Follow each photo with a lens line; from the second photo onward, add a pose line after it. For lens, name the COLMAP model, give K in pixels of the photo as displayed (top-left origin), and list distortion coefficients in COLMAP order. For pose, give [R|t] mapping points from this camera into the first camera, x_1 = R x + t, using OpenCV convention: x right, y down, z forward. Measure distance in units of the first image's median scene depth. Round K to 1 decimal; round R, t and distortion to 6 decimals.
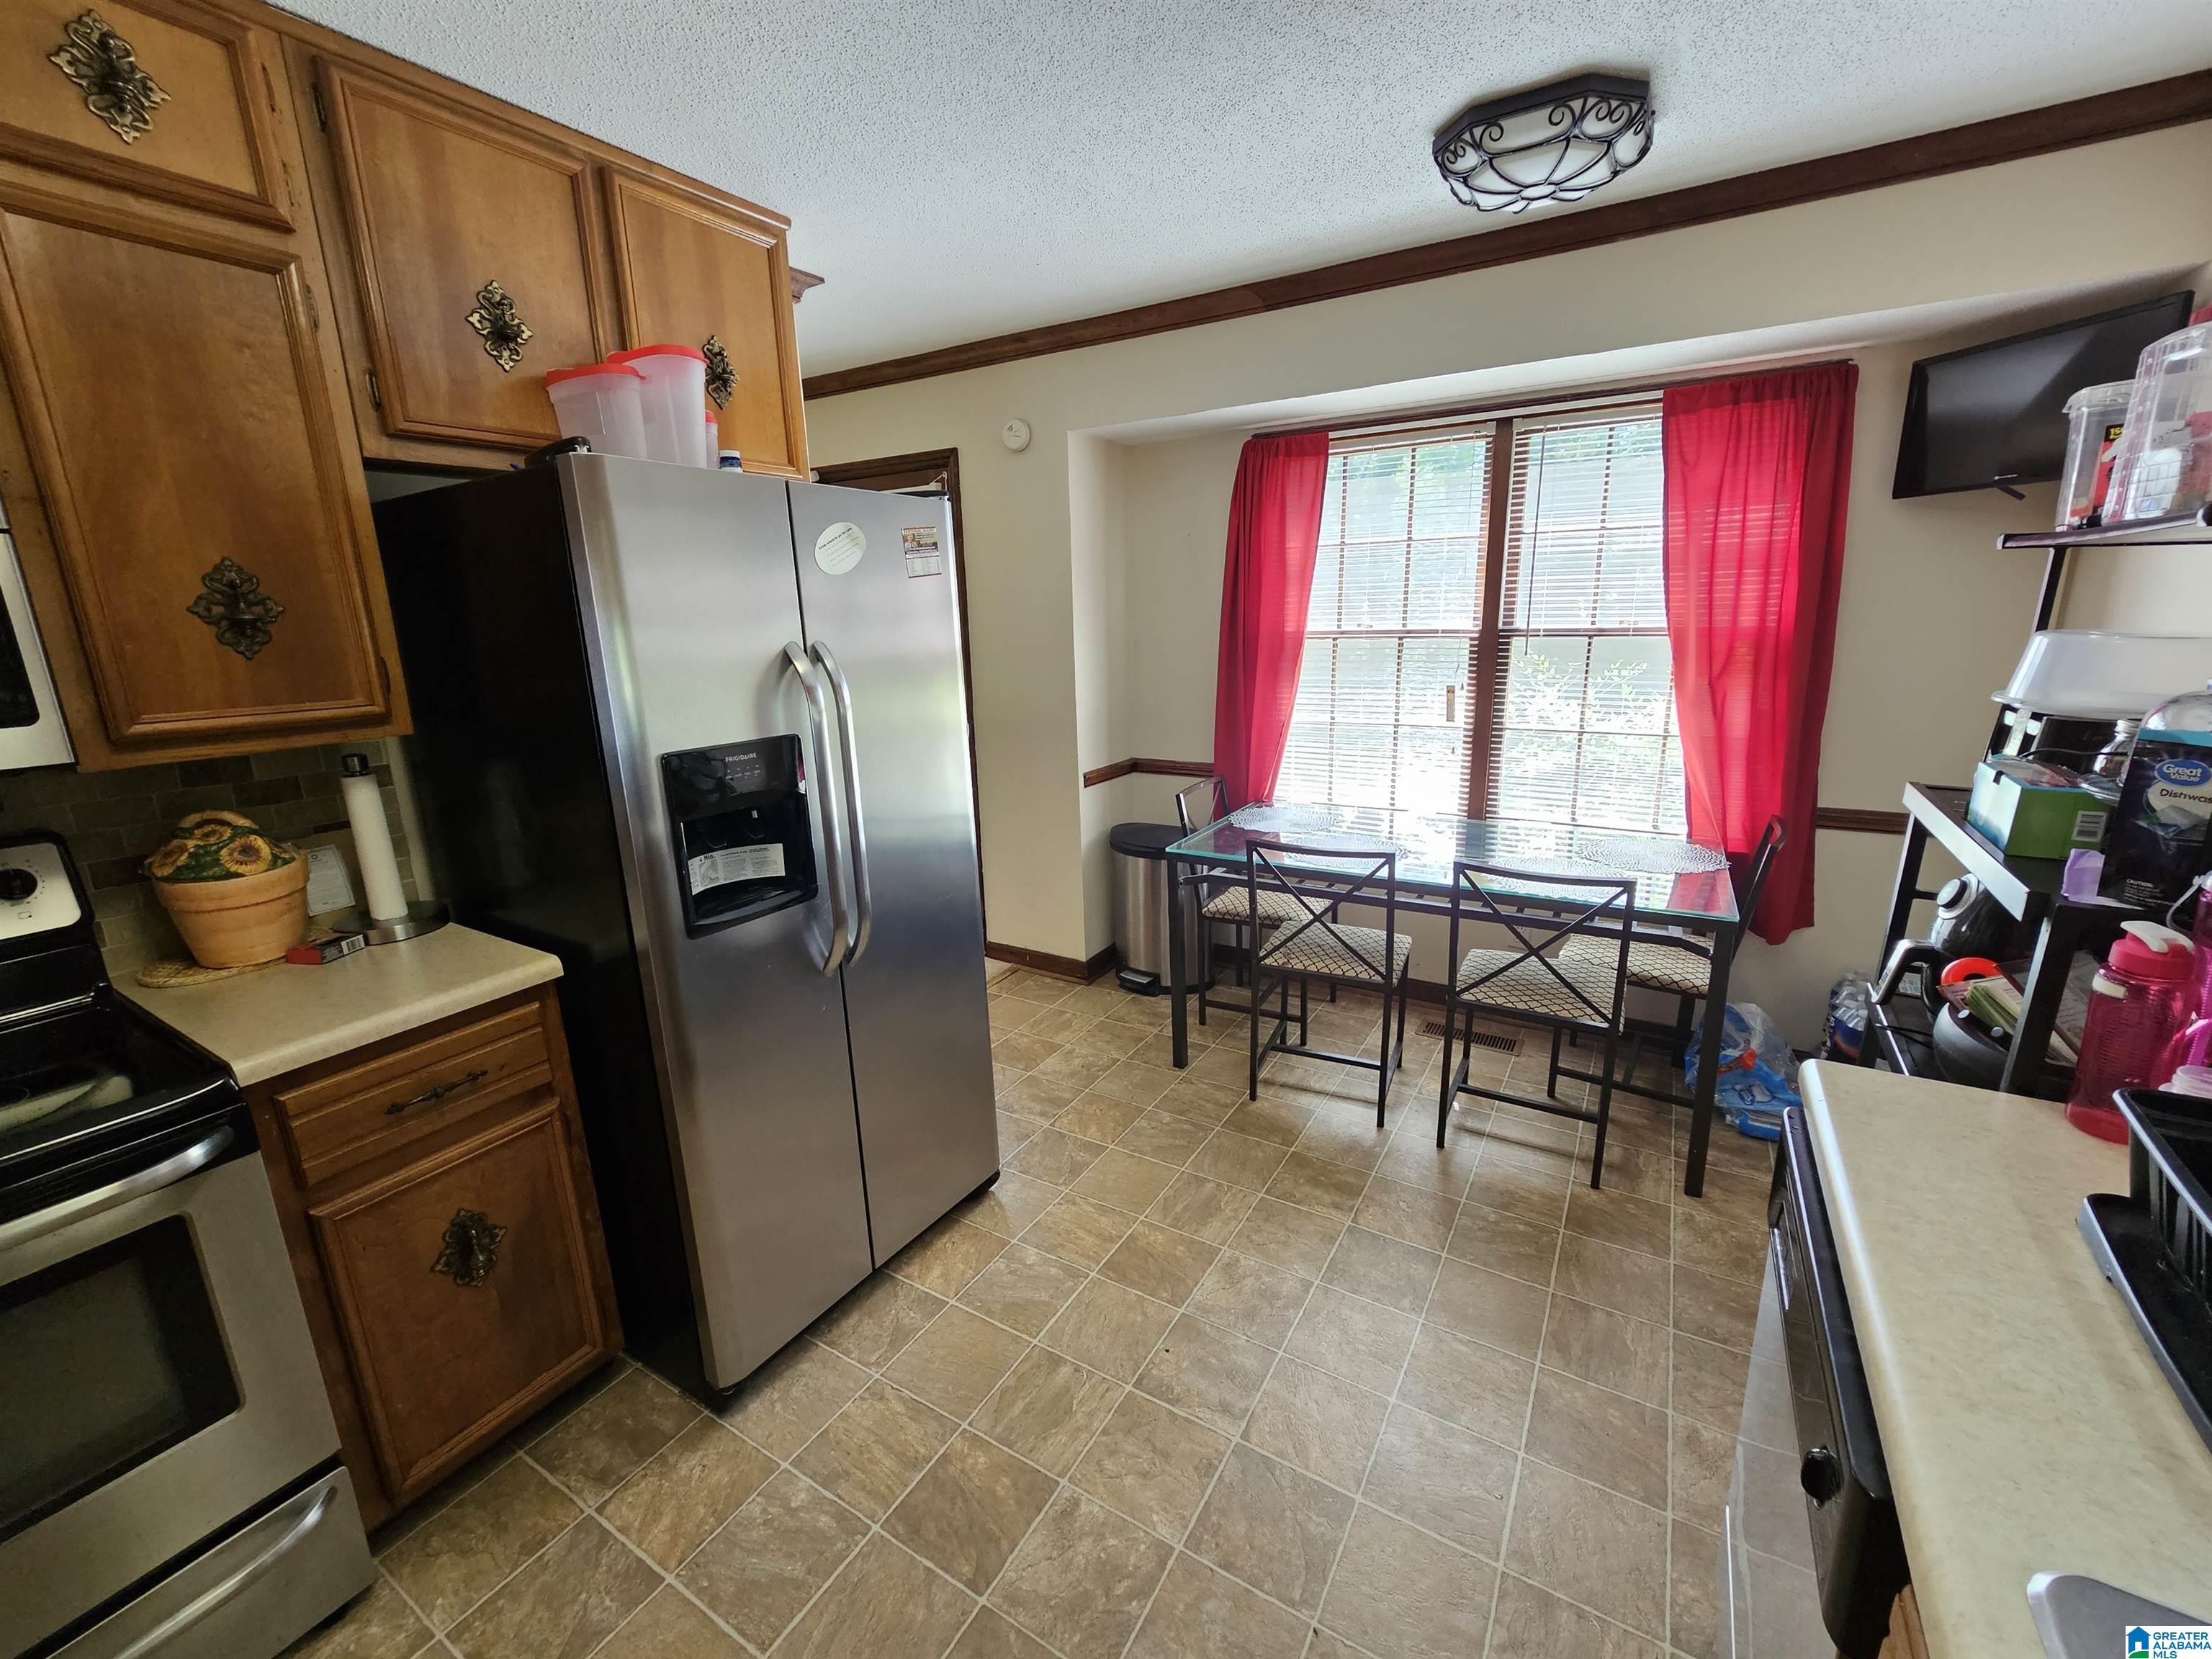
lens RADIAL K [[897.9, 0, 1104.9], [0, 897.9, 826.4], [0, 0, 1]] dist [0.000391, 0.000530]
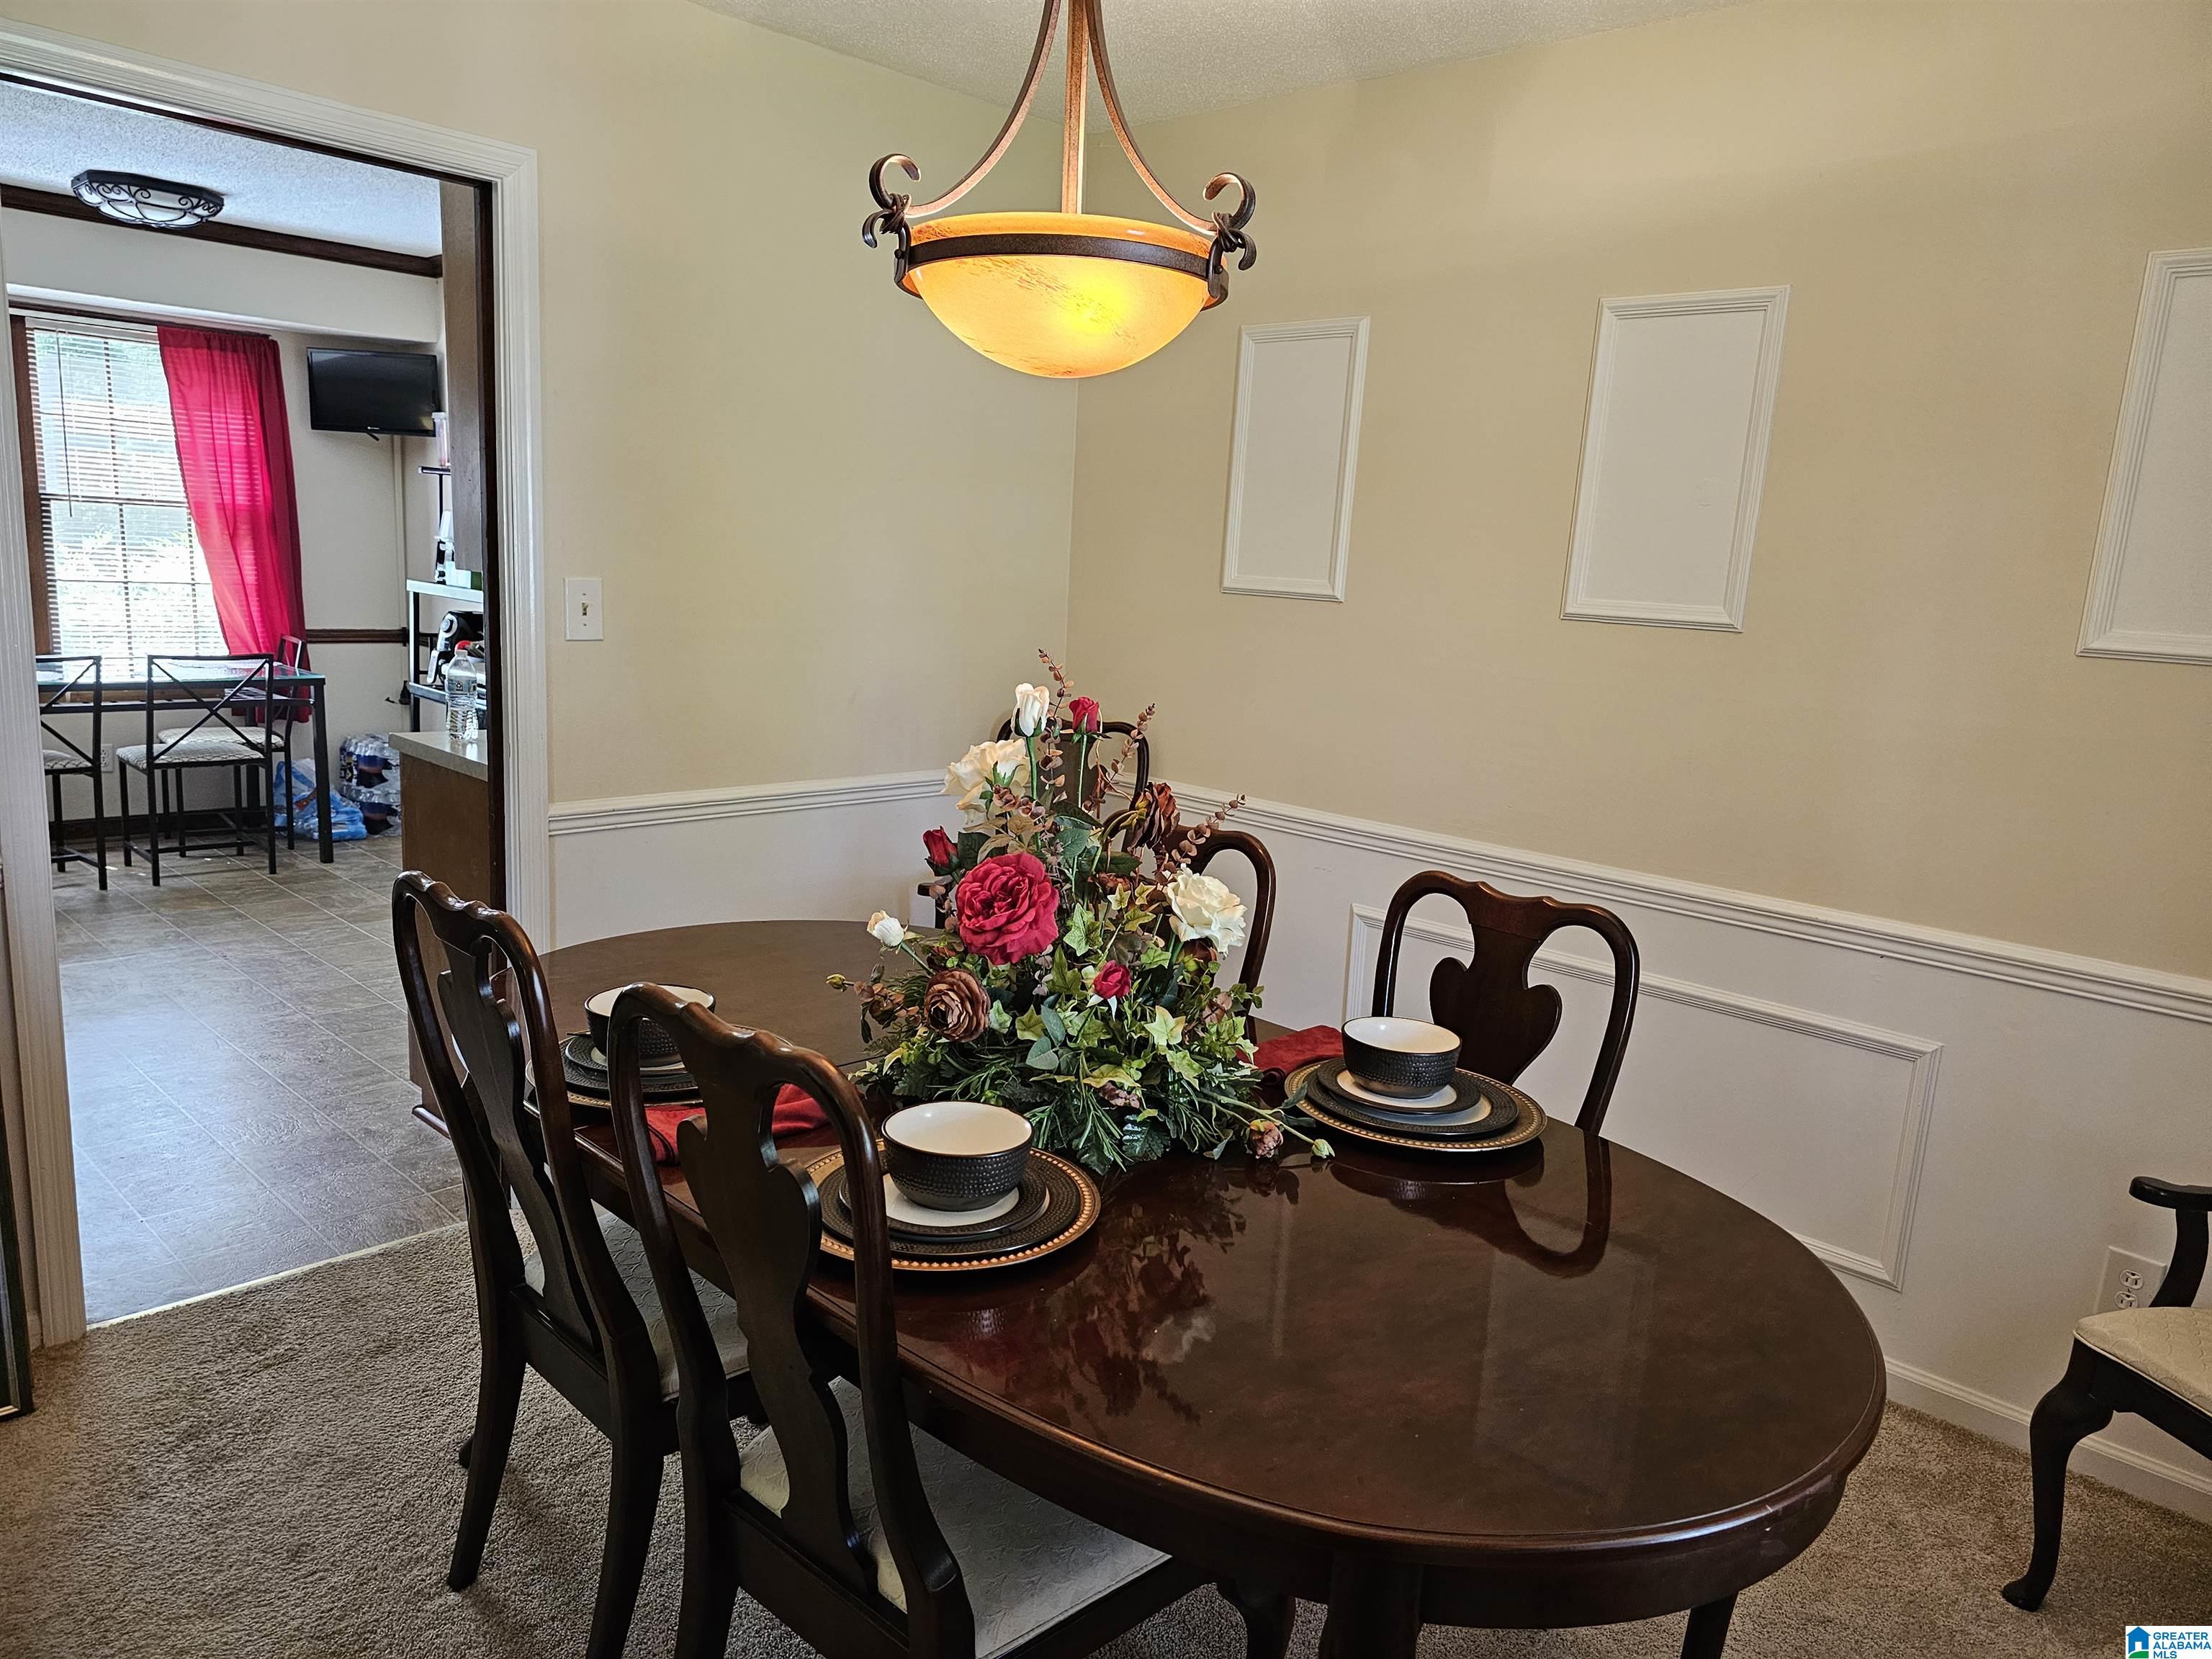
lens RADIAL K [[1483.5, 0, 1104.1], [0, 1483.5, 825.8], [0, 0, 1]] dist [0.012451, 0.002086]
pose [[0.196865, -0.150052, 0.968880, -1.467400], [0.158595, 0.980078, 0.119561, 0.225585], [-0.967518, 0.130123, 0.216740, -0.819855]]
